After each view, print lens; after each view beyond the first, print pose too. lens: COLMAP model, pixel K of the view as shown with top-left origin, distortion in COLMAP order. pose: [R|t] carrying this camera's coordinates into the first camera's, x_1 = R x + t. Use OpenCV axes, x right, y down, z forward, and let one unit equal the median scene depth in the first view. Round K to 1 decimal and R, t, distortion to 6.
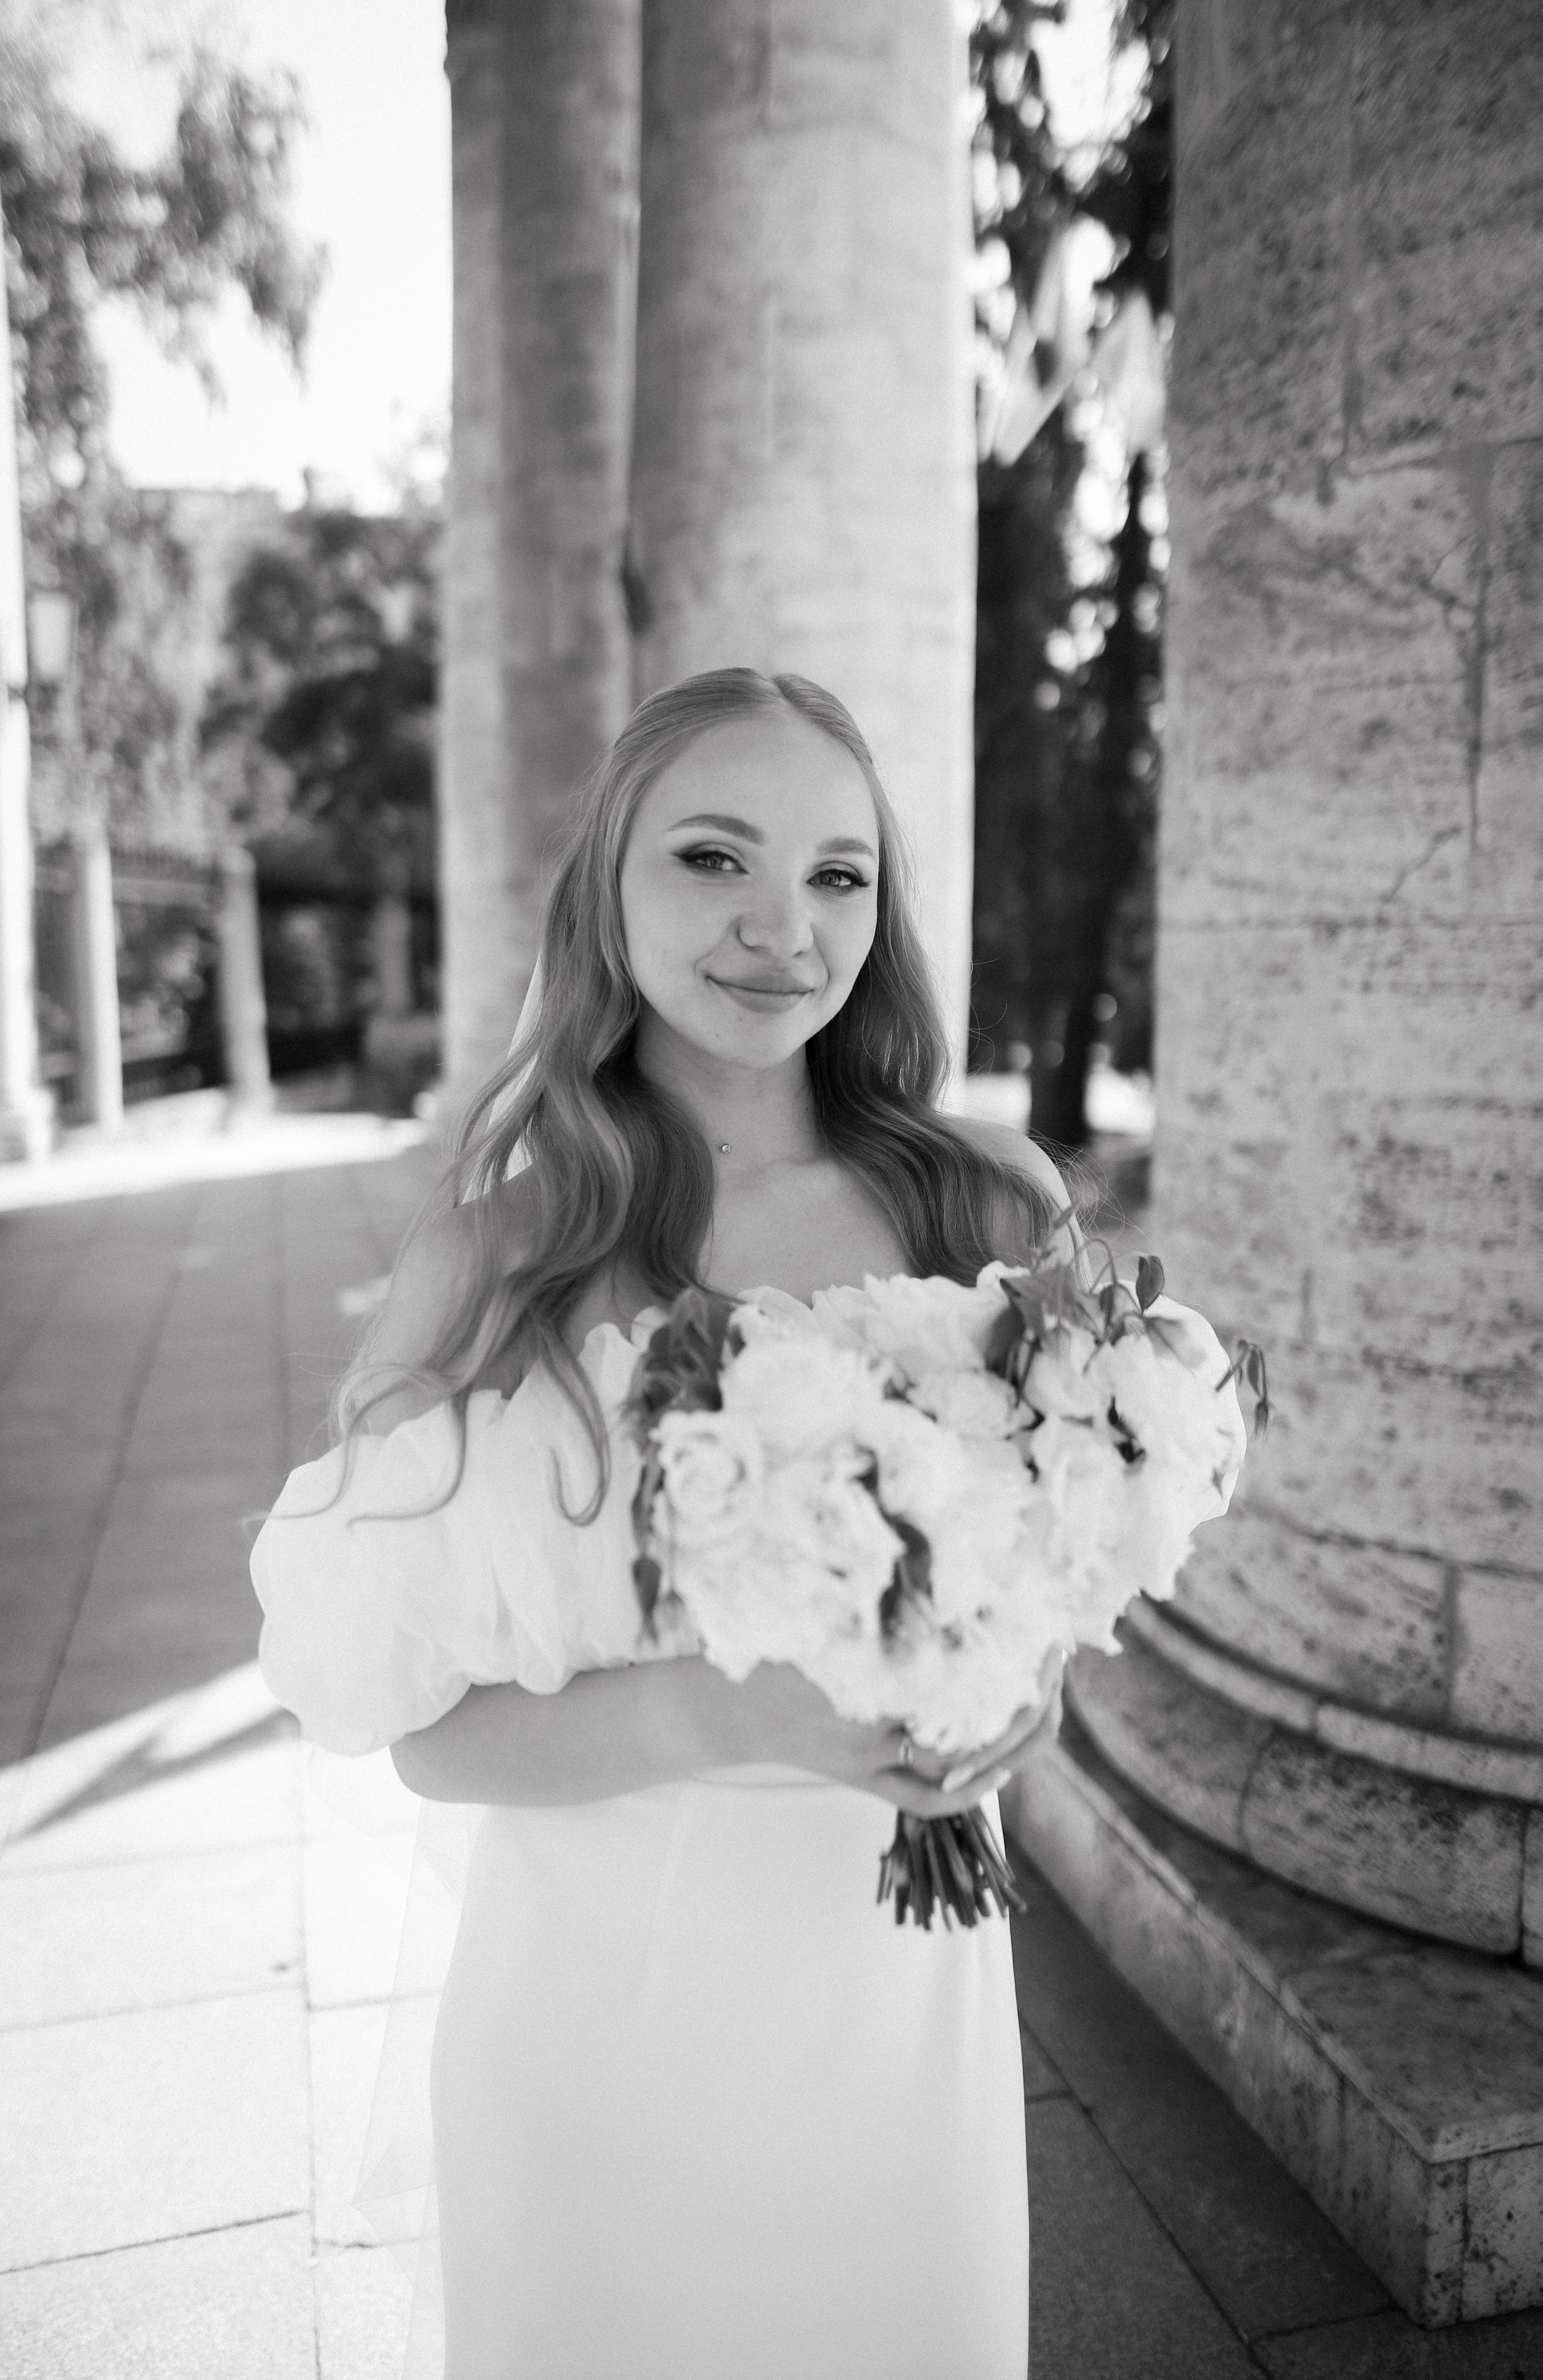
lens RADIAL K [[1711.5, 0, 771.7], [0, 1711.5, 1148.8], [0, 0, 1]] dist [-0.058163, 0.050739]
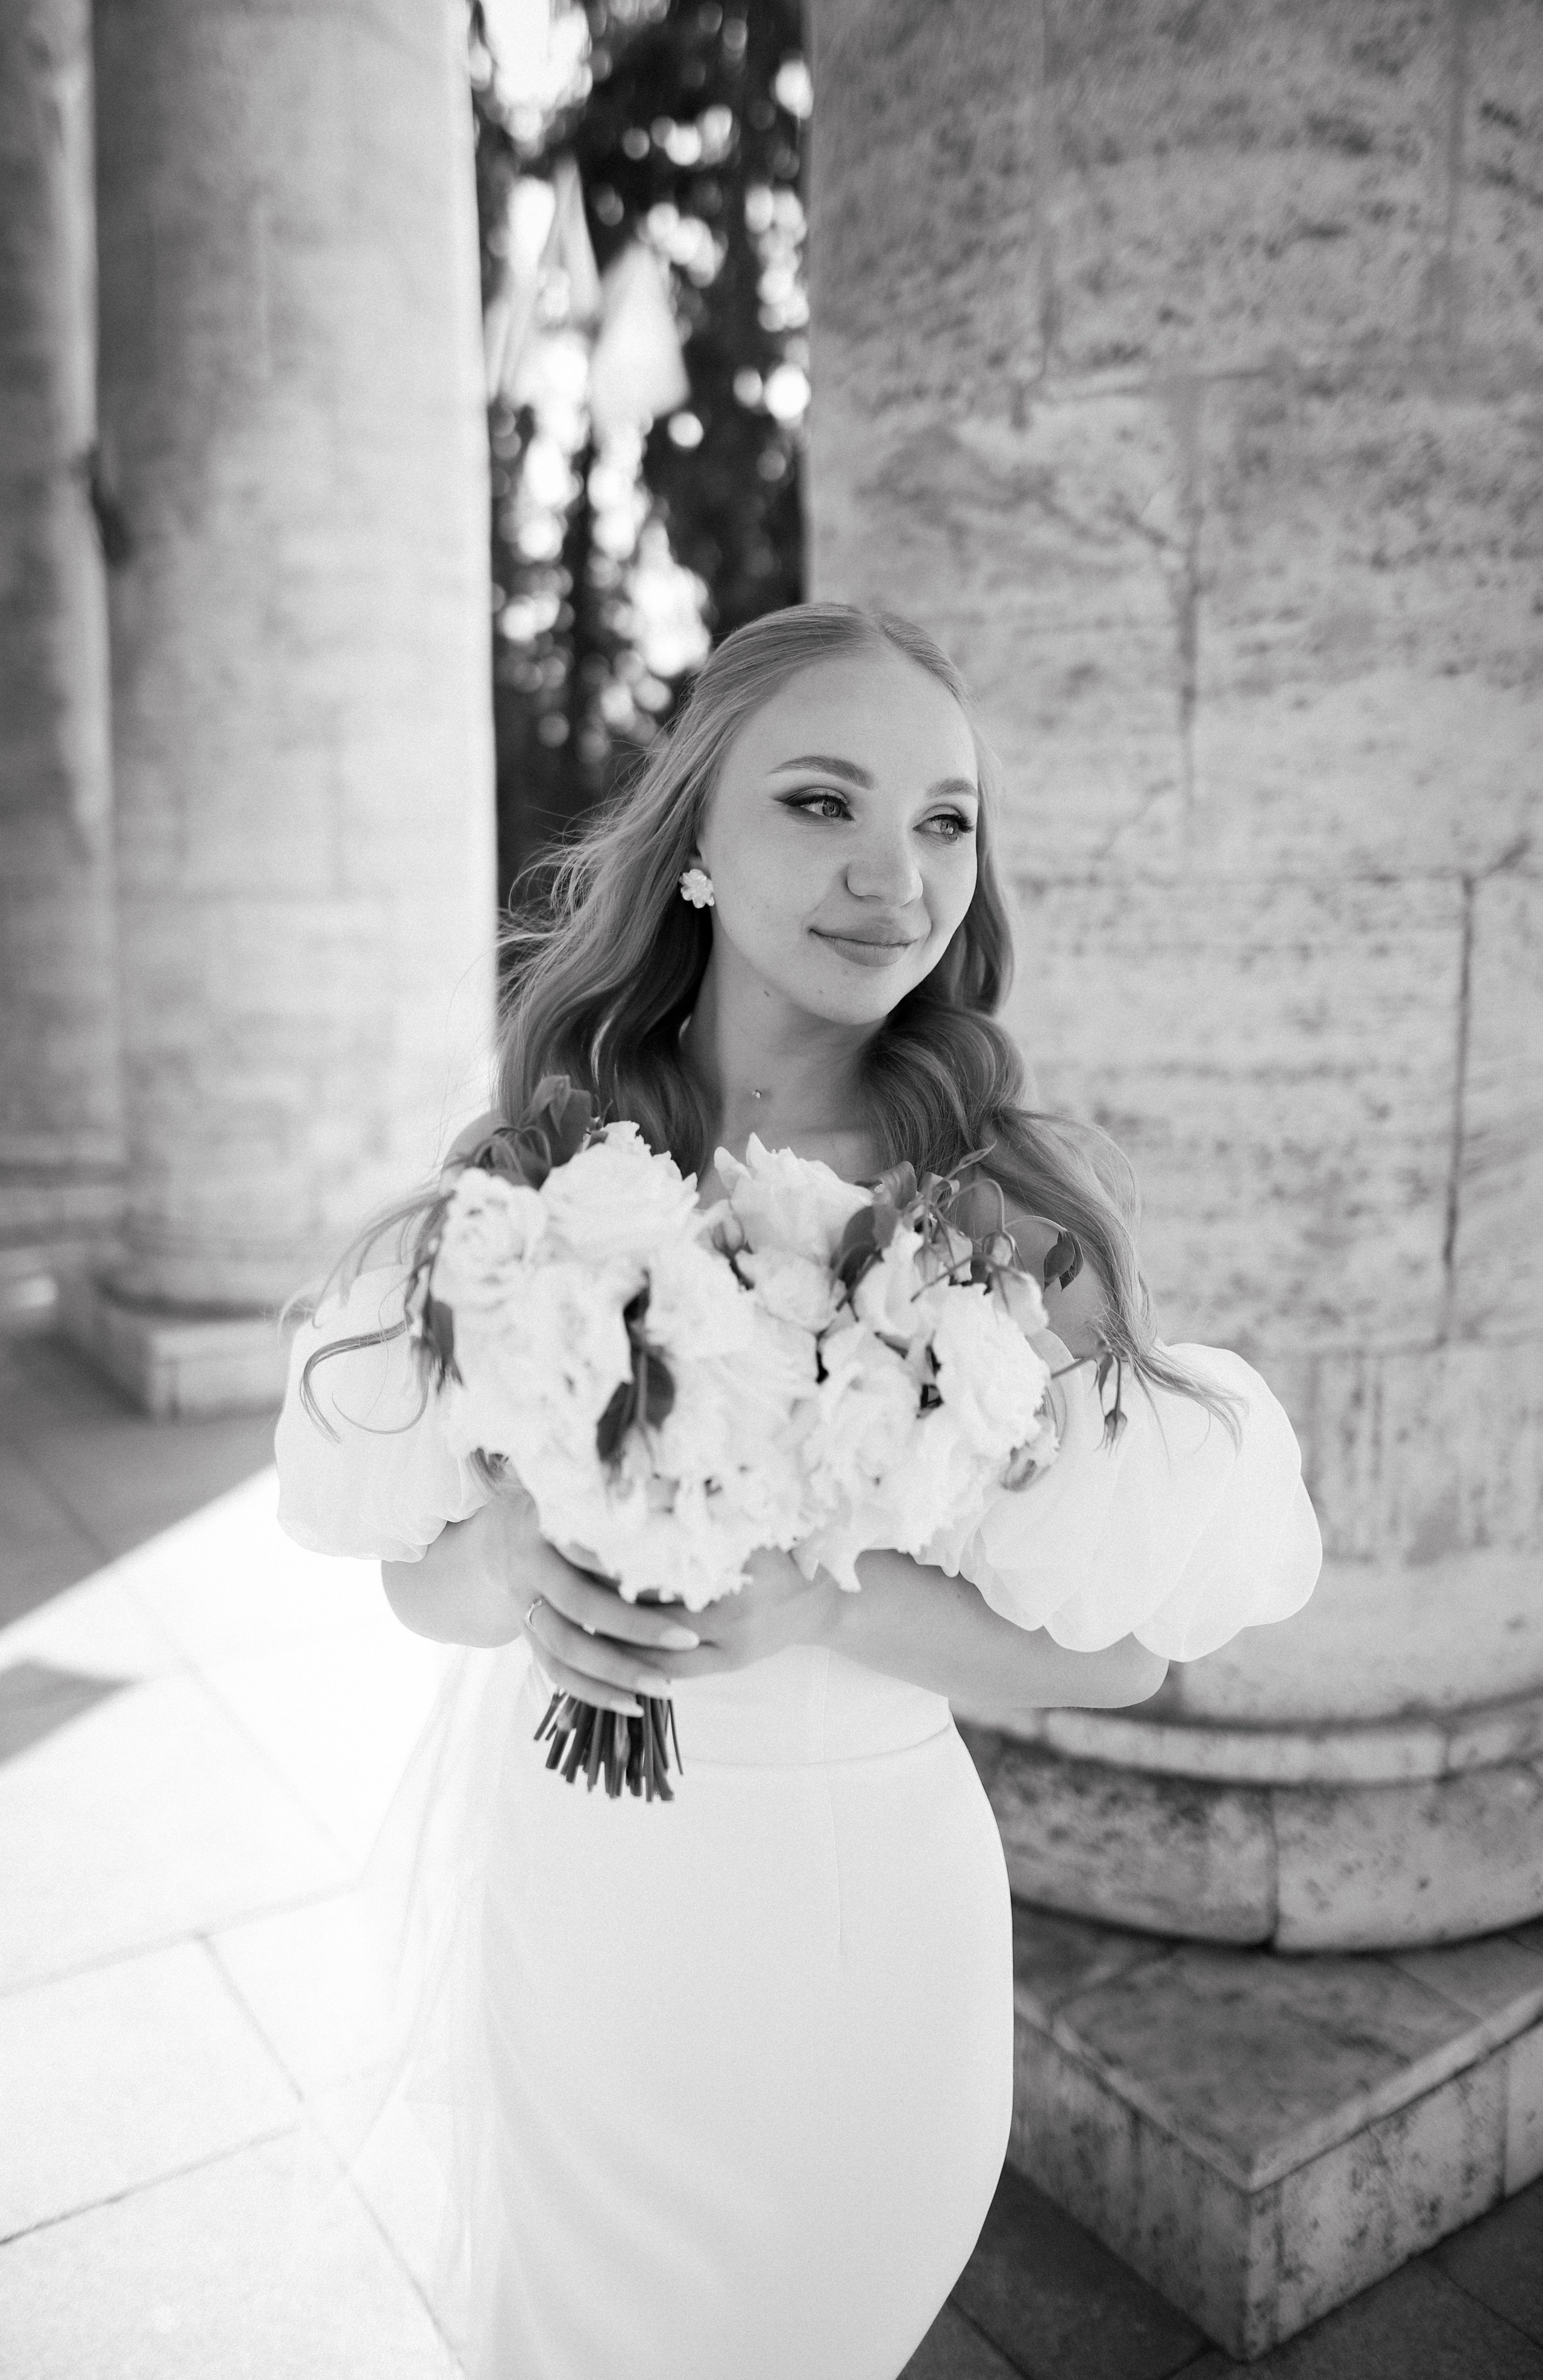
lens RADIAL K [[1711.5, 0, 771.7], [0, 1711.5, 1148.8], [0, 0, 1]] dist [-0.058163, 0.050739]
pose [[0.951711, -0.044114, 0.303810, -0.106146], [0.039143, 0.998982, 0.022436, -0.013315], [-0.304490, -0.009461, 0.952469, 0.155901]]
